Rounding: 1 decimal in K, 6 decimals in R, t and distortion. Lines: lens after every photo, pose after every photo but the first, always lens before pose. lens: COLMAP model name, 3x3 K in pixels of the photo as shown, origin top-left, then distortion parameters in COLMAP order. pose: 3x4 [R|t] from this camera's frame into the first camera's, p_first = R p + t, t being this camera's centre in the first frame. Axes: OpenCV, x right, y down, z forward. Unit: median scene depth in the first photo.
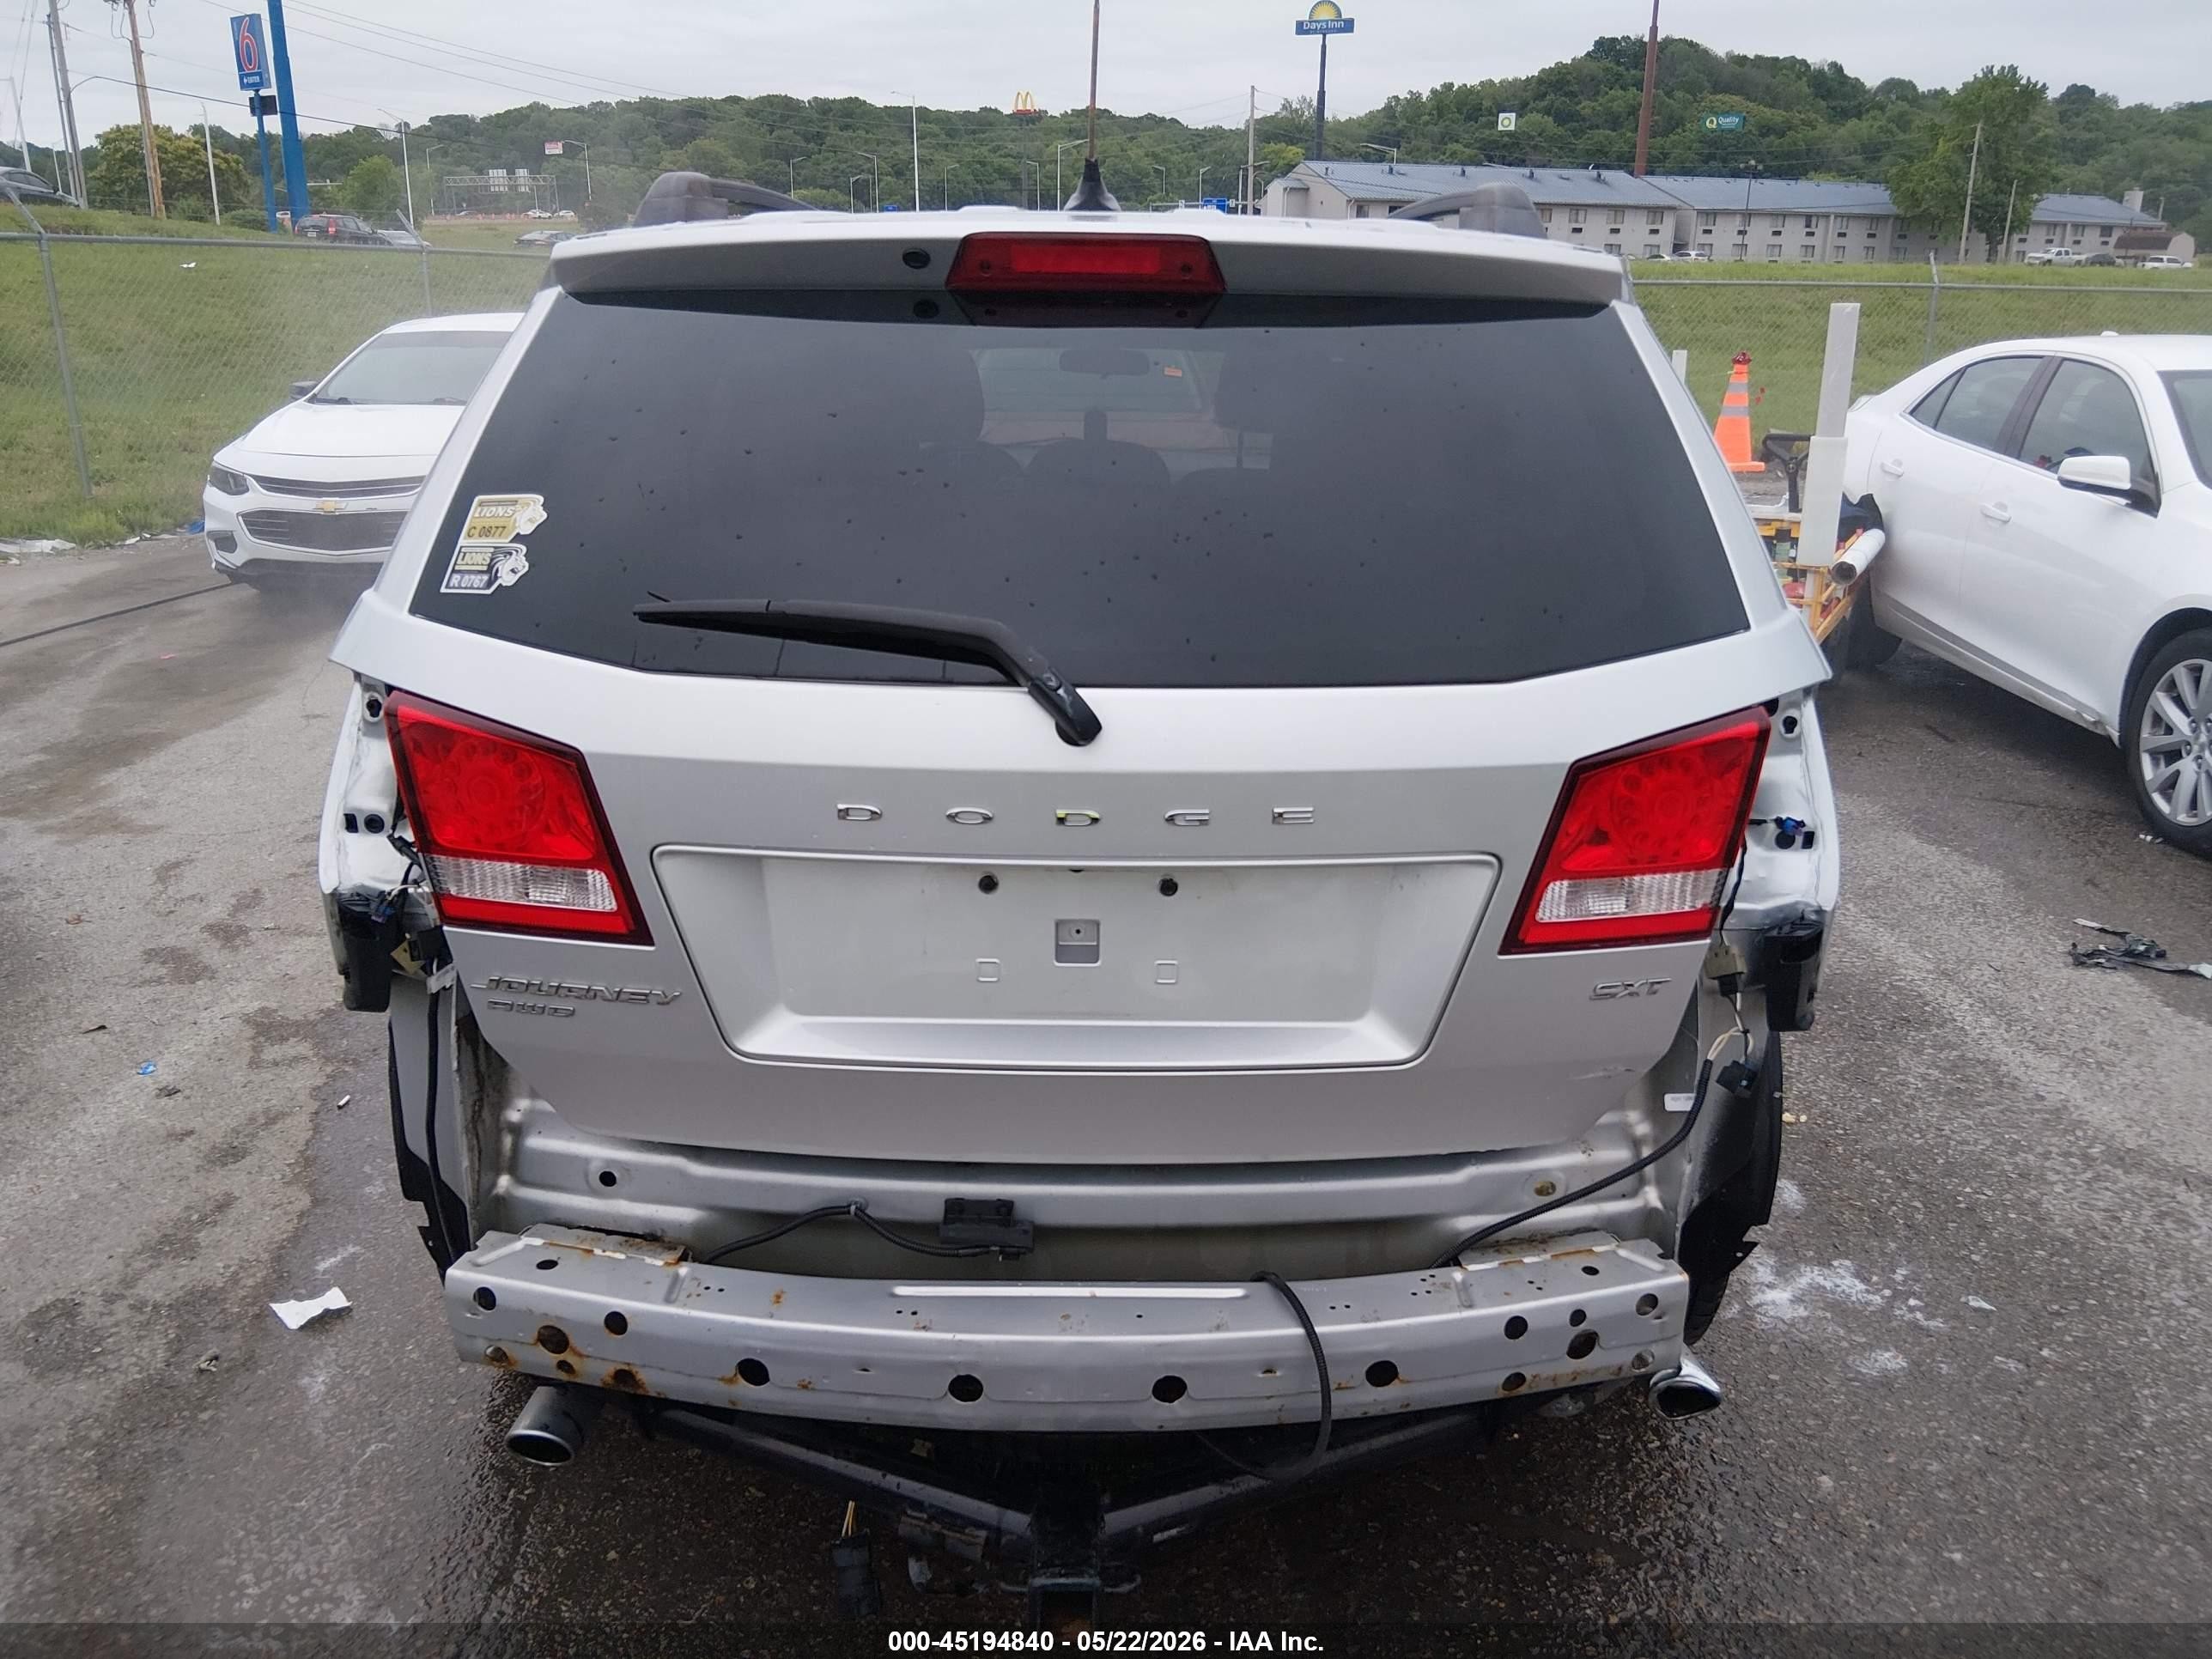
lens RADIAL K [[1683.3, 0, 1108.7], [0, 1683.3, 794.0], [0, 0, 1]] dist [0.072533, -0.125950]
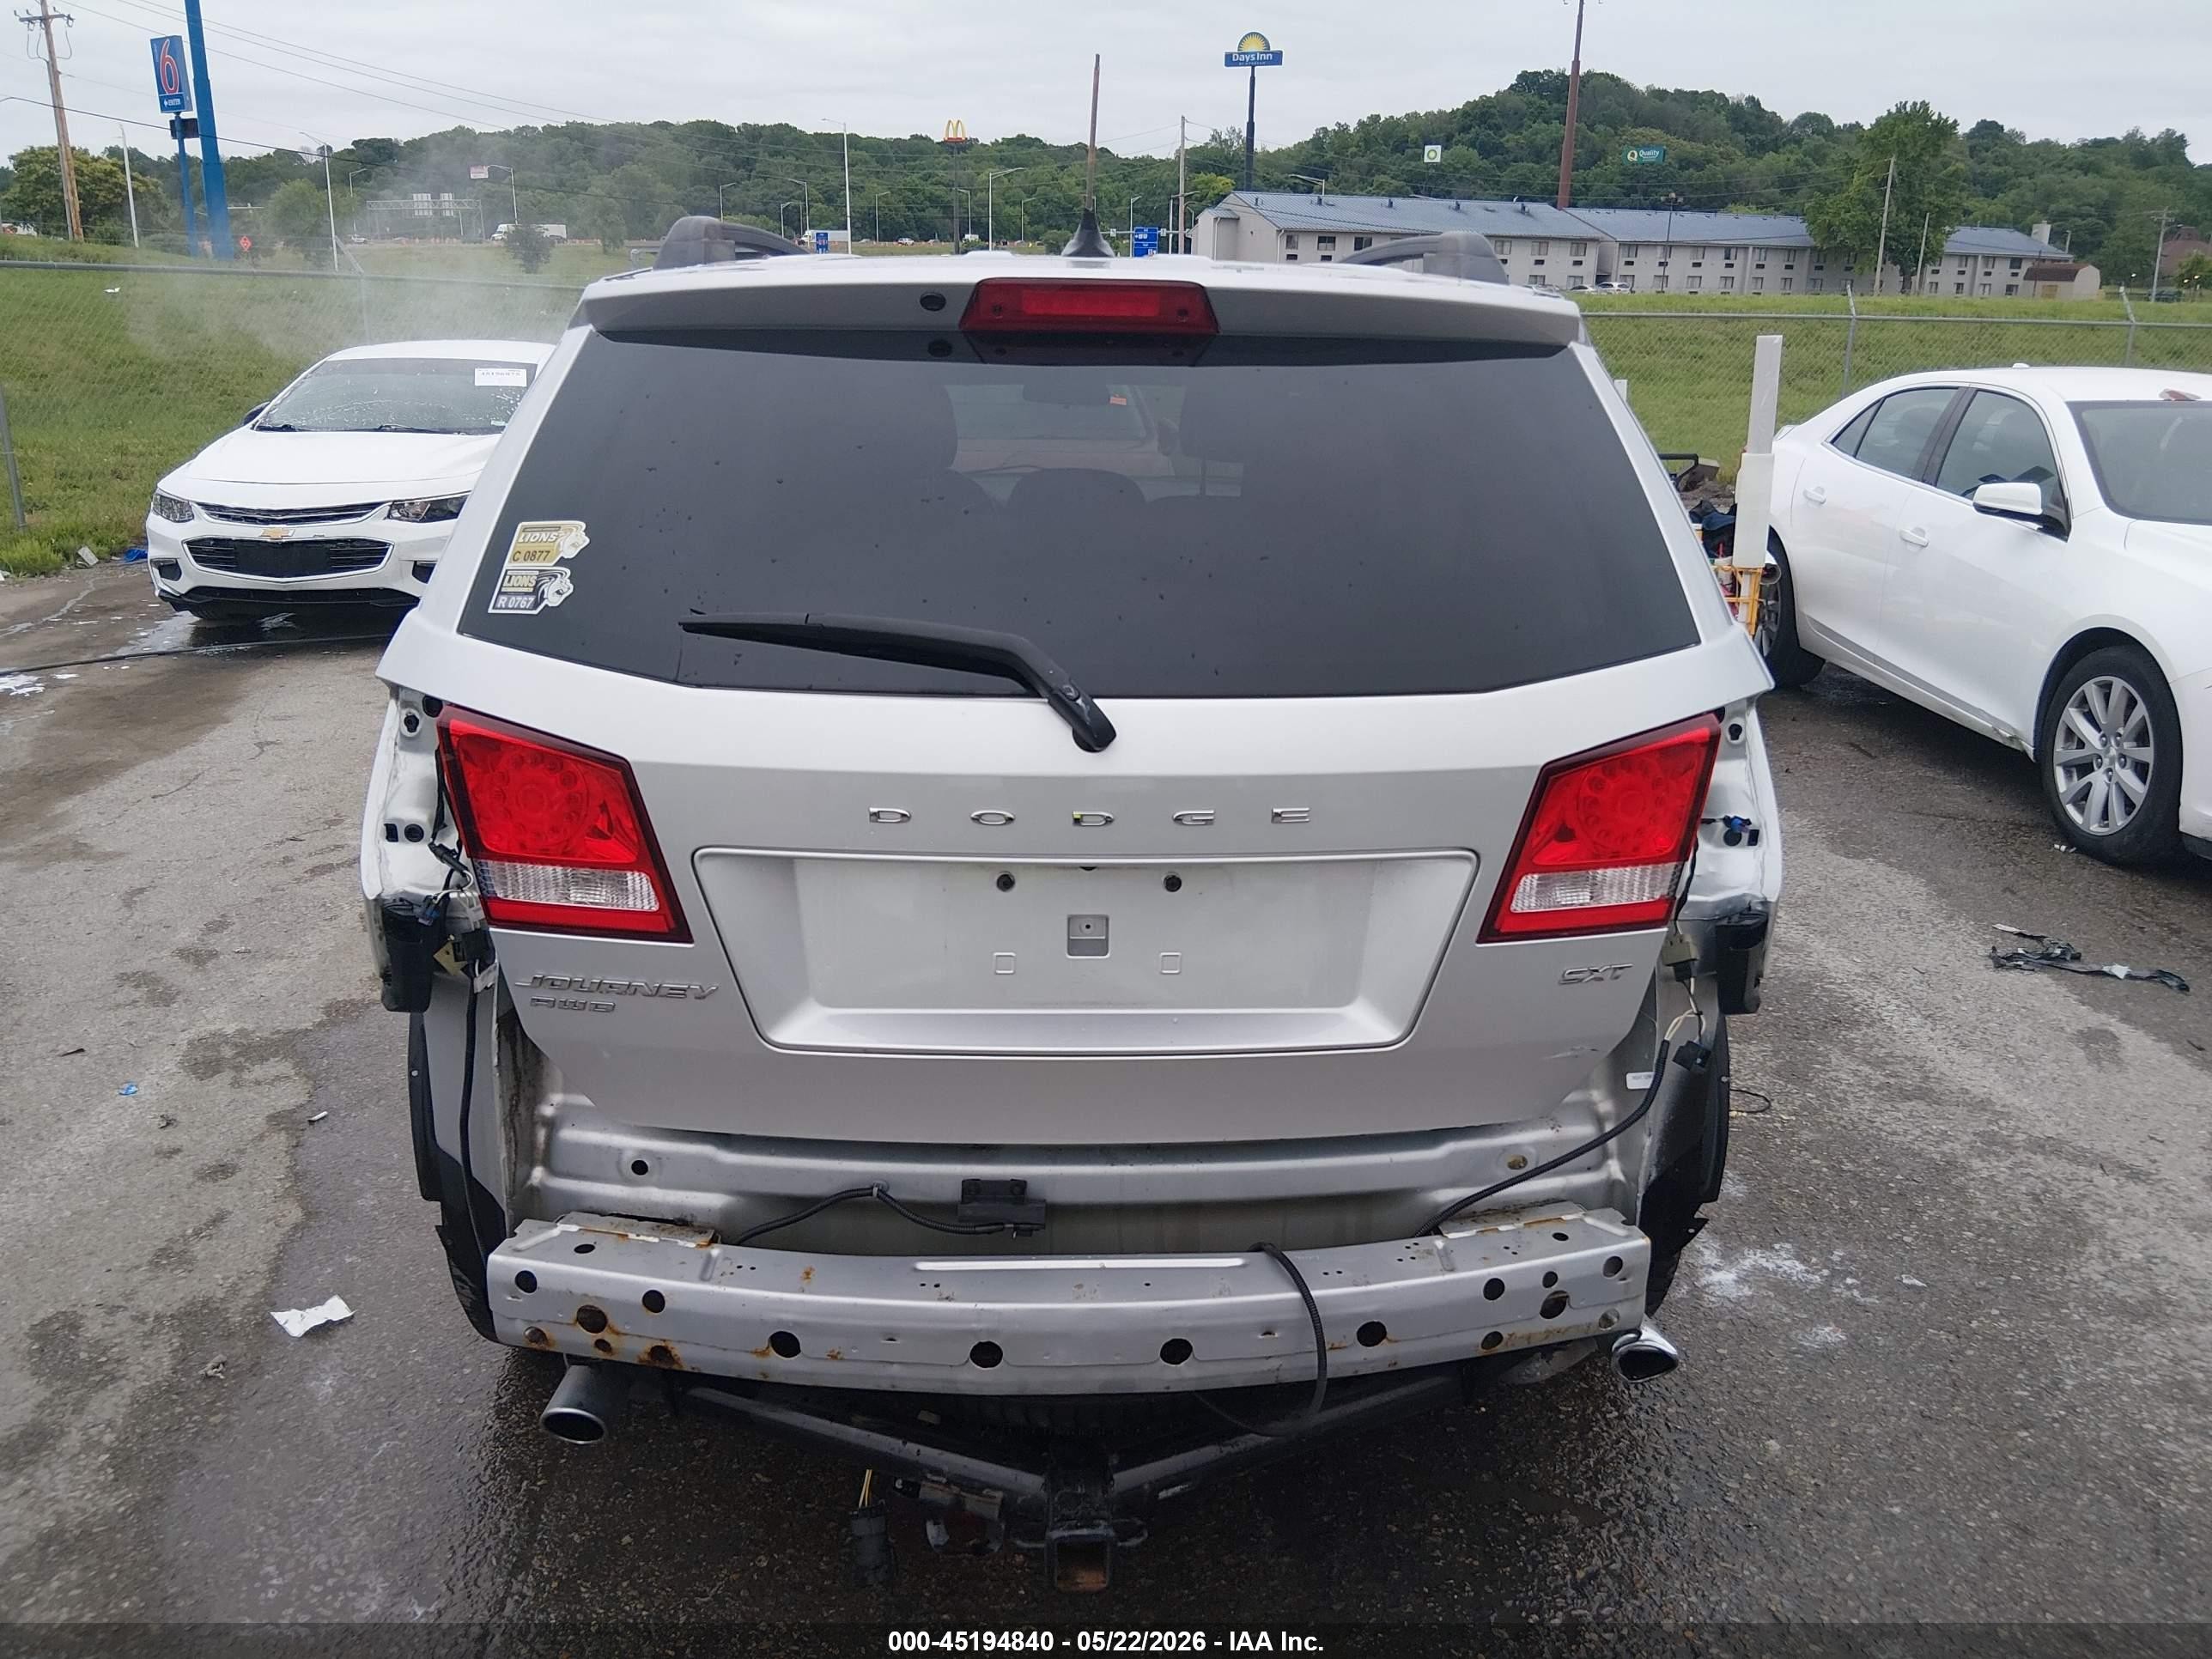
lens RADIAL K [[1680.7, 0, 1112.7], [0, 1680.7, 804.5], [0, 0, 1]] dist [0.082748, -0.137153]
pose [[0.999166, -0.007700, 0.040107, -0.040411], [0.008076, 0.999925, -0.009211, 0.012453], [-0.040033, 0.009527, 0.999153, -0.067041]]
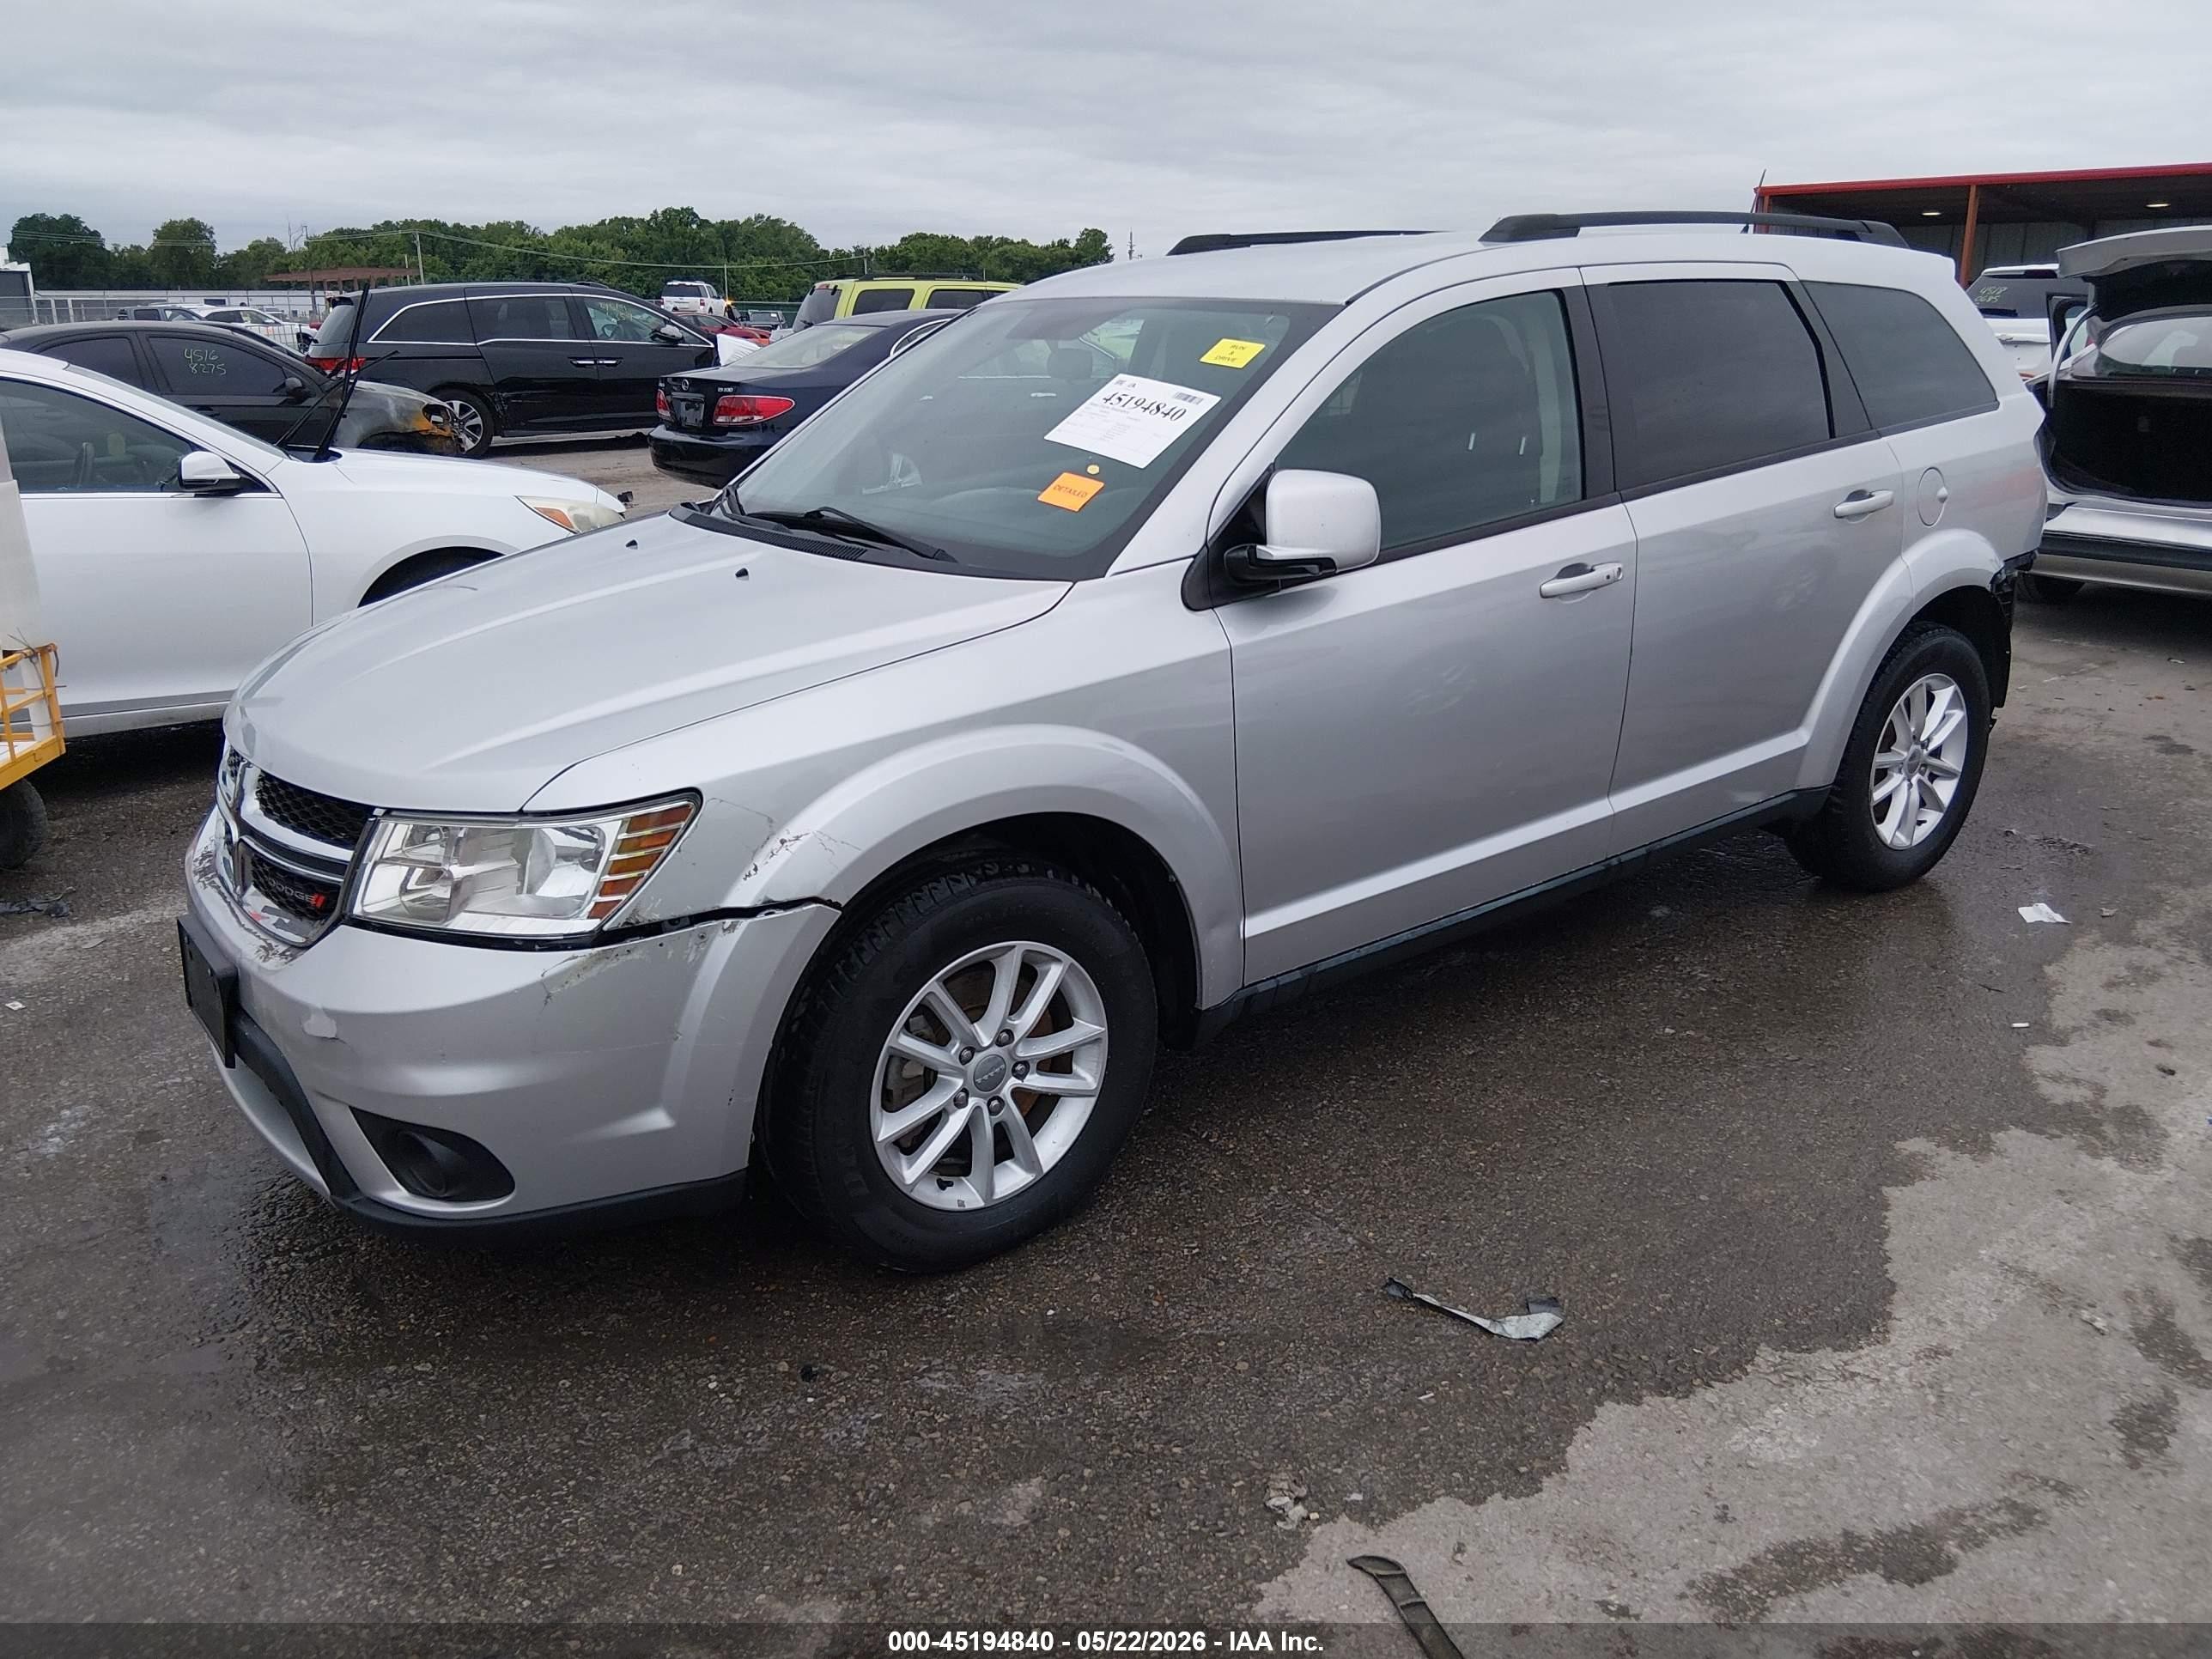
lens RADIAL K [[1683.3, 0, 1108.7], [0, 1683.3, 794.0], [0, 0, 1]] dist [0.072533, -0.125950]
pose [[-0.609821, -0.229941, 0.758449, -1.579820], [0.227810, 0.865742, 0.445637, -1.000599], [-0.759092, 0.444542, -0.475565, 3.346959]]
